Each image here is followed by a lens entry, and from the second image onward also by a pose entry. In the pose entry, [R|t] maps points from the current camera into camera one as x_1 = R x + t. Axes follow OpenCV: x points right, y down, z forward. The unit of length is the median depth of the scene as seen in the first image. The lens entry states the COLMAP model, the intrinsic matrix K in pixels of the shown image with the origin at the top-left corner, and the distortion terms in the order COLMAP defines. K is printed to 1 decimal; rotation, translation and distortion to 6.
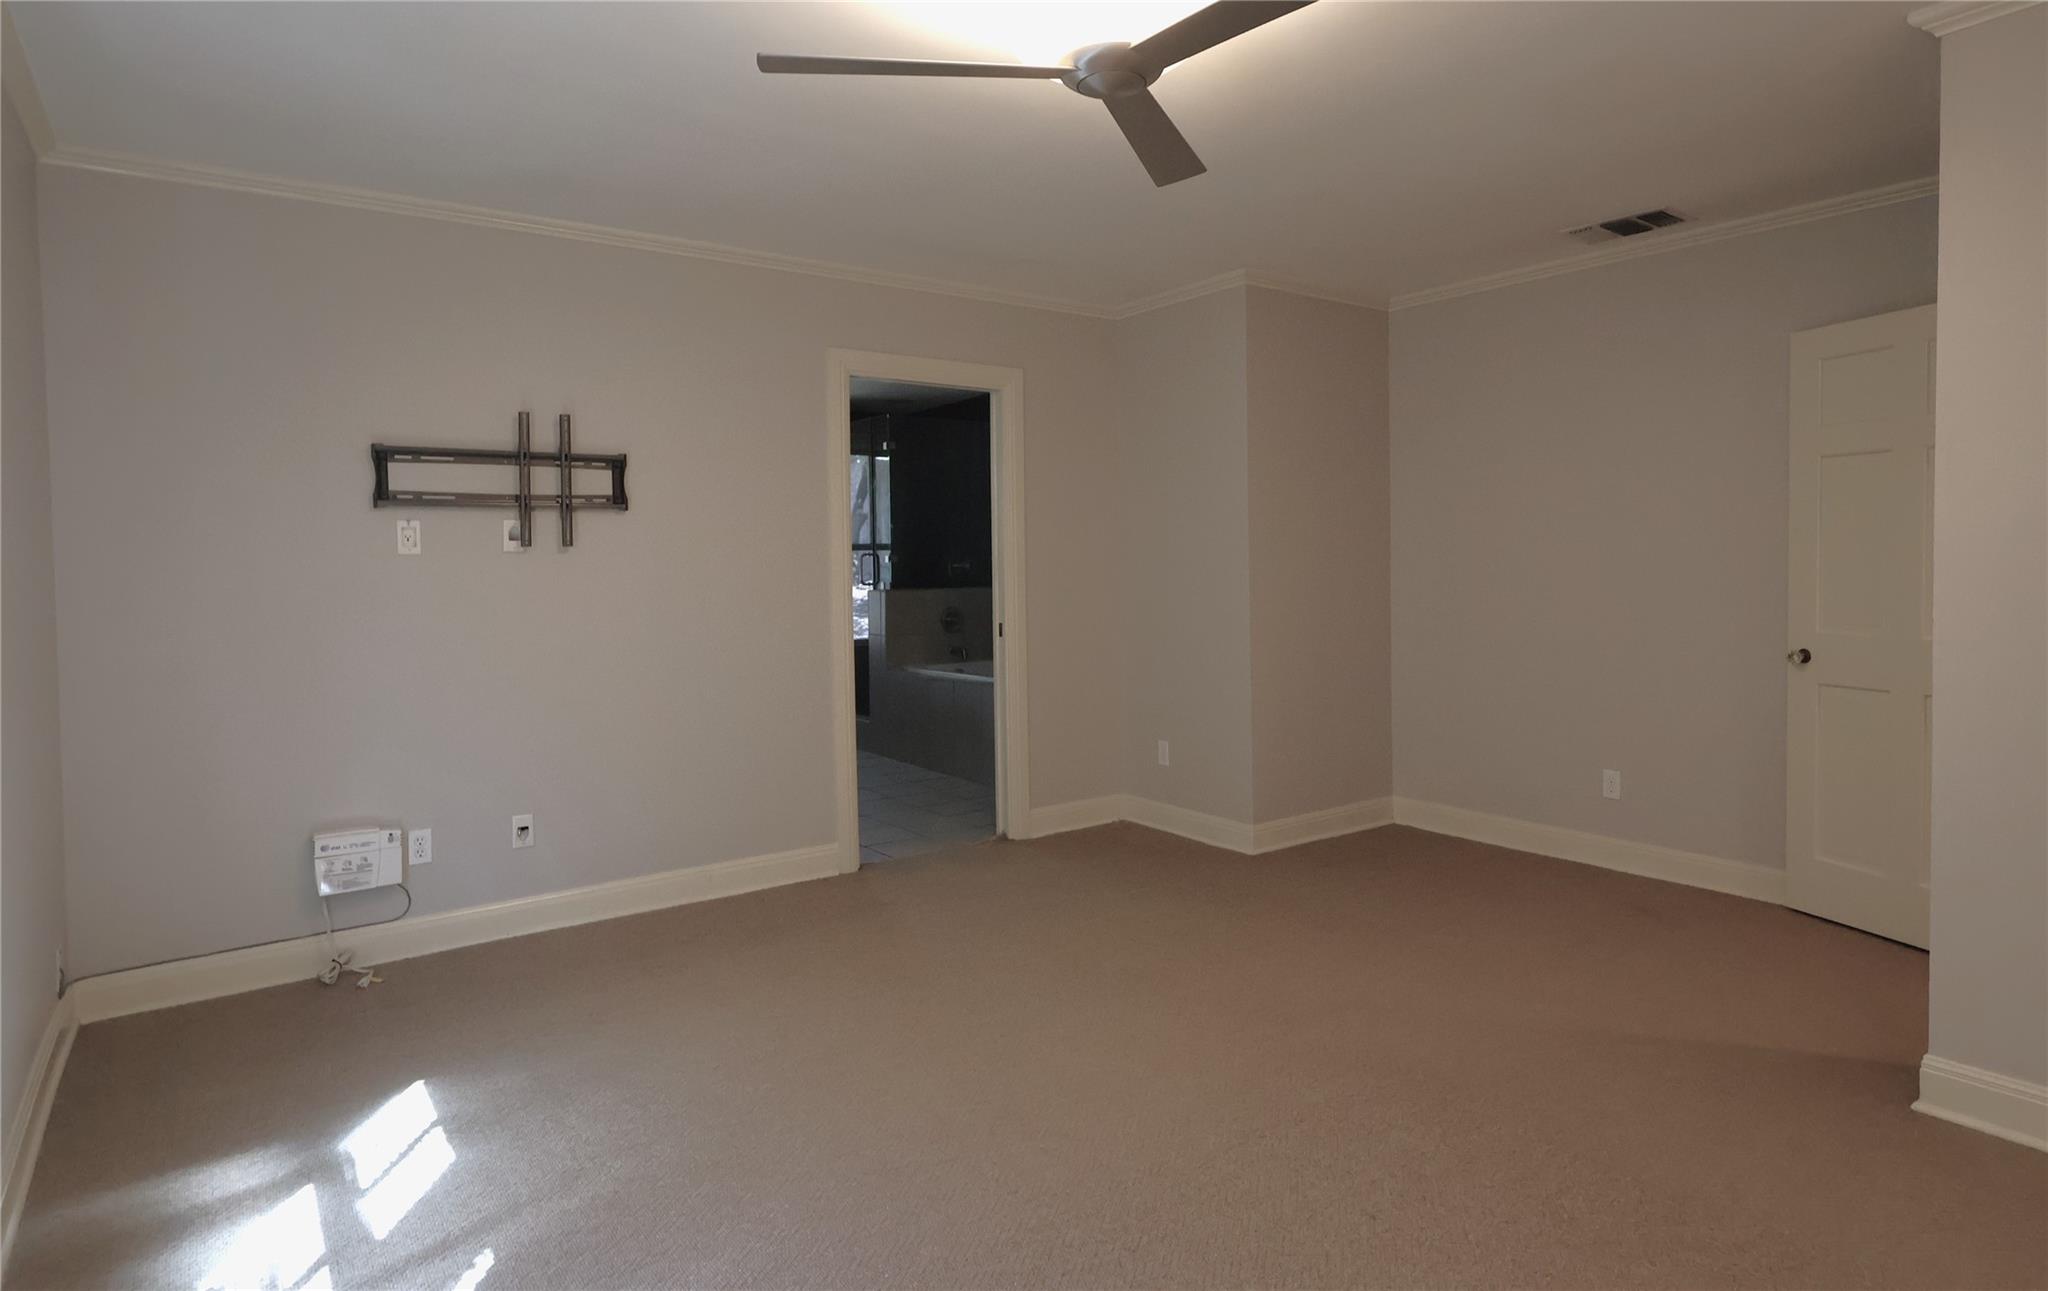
lens RADIAL K [[1162.8, 0, 1024.0], [0, 1162.8, 645.5], [0, 0, 1]] dist [0.000575, 0.000104]
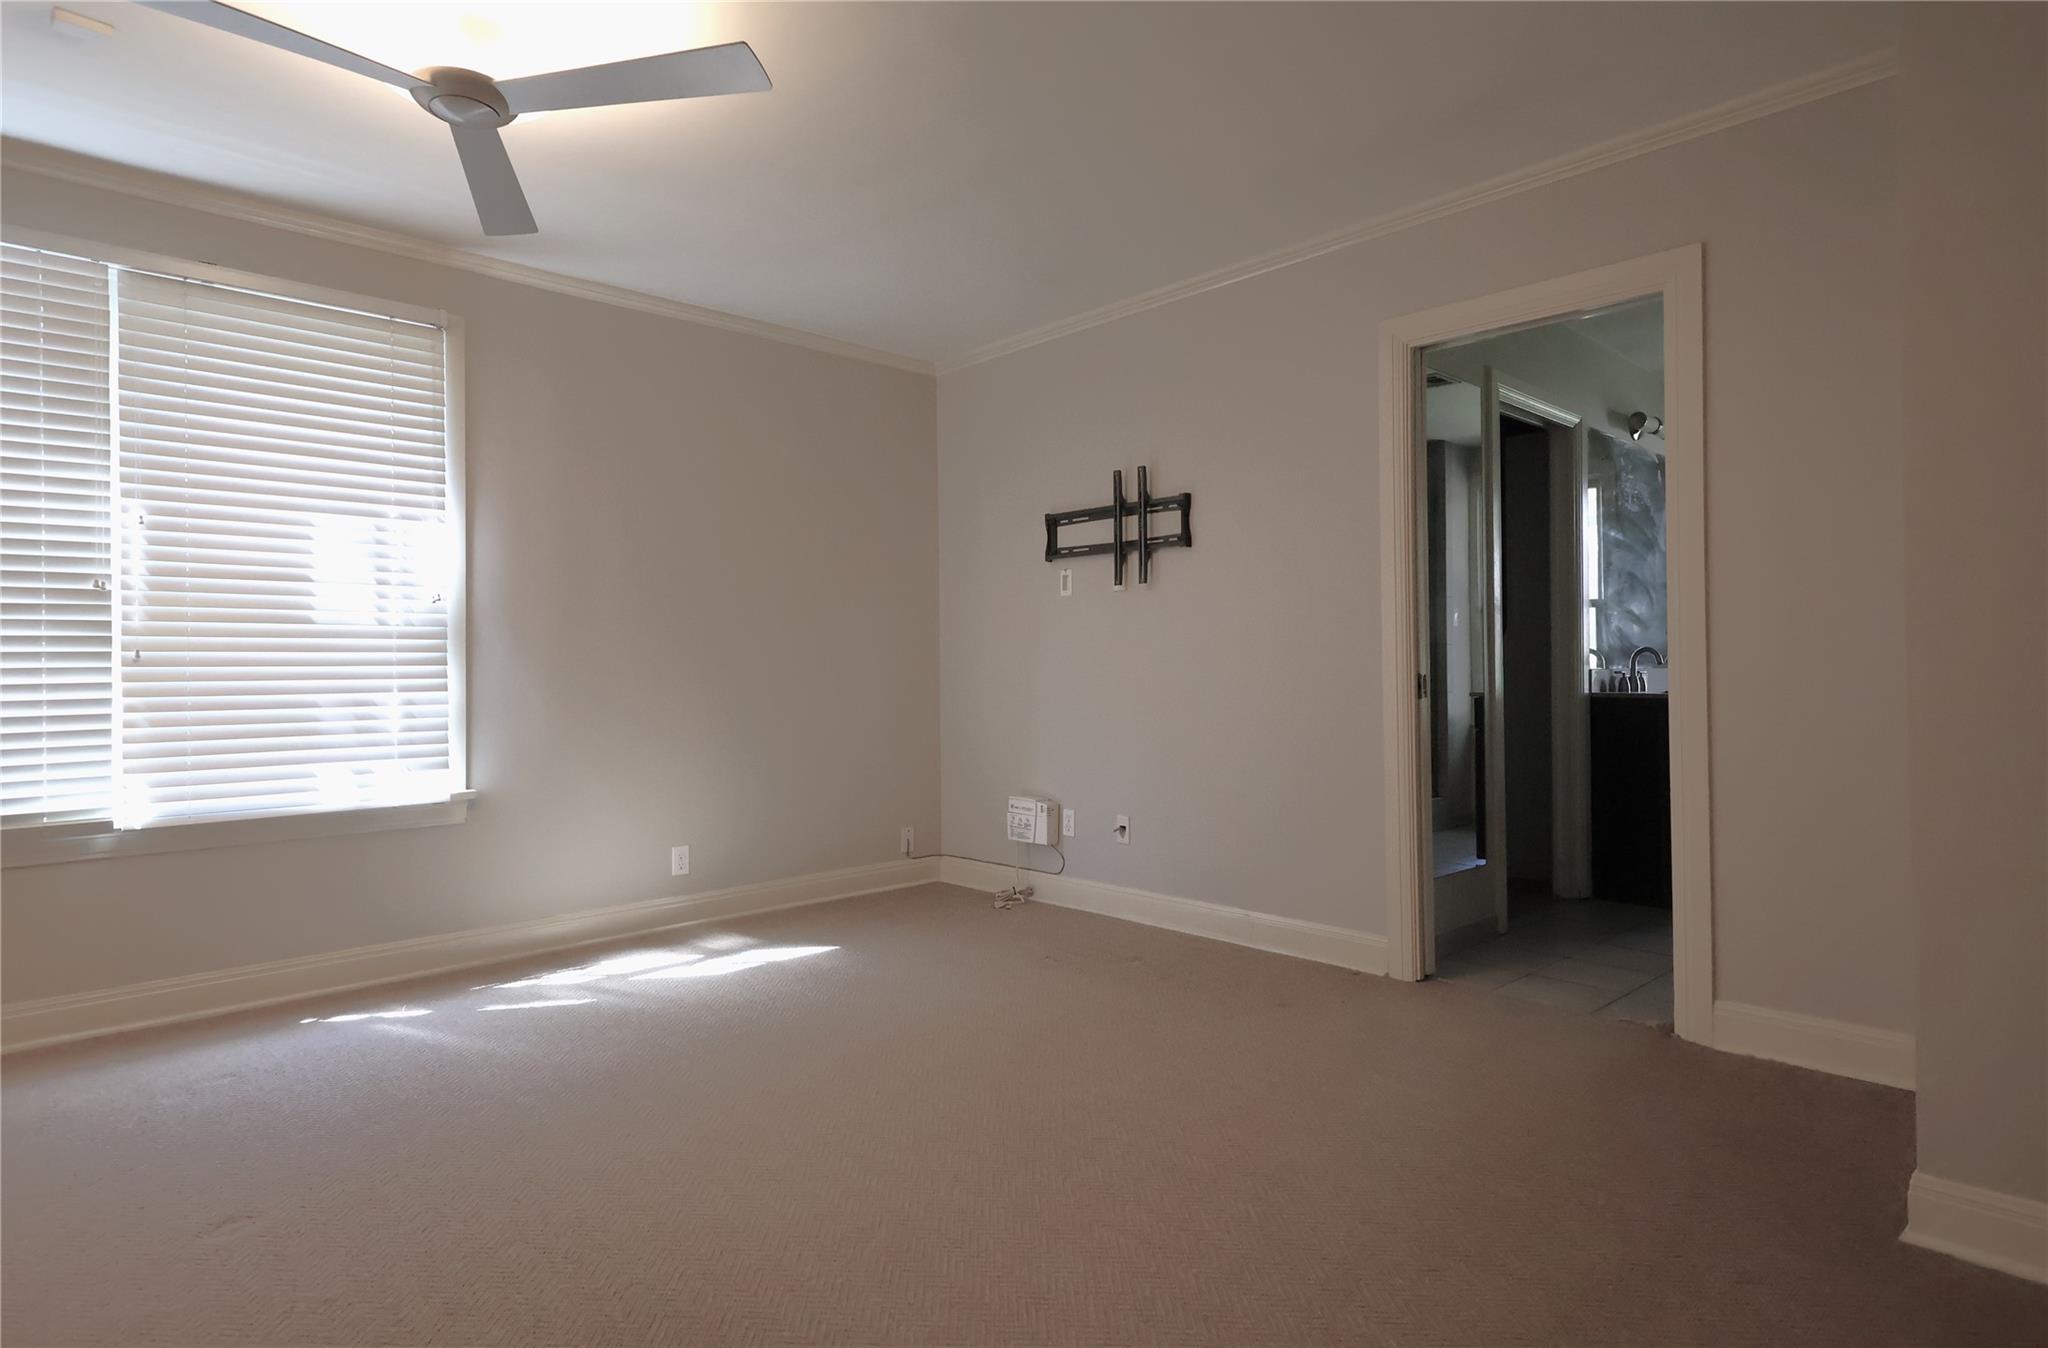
lens RADIAL K [[1086.9, 0, 1024.0], [0, 1086.9, 674.0], [0, 0, 1]] dist [0.001815, 0.000012]
pose [[0.143050, 0.027764, -0.989326, 0.650066], [-0.066847, 0.997595, 0.018330, -0.009595], [0.987455, 0.063511, 0.144562, 0.758310]]
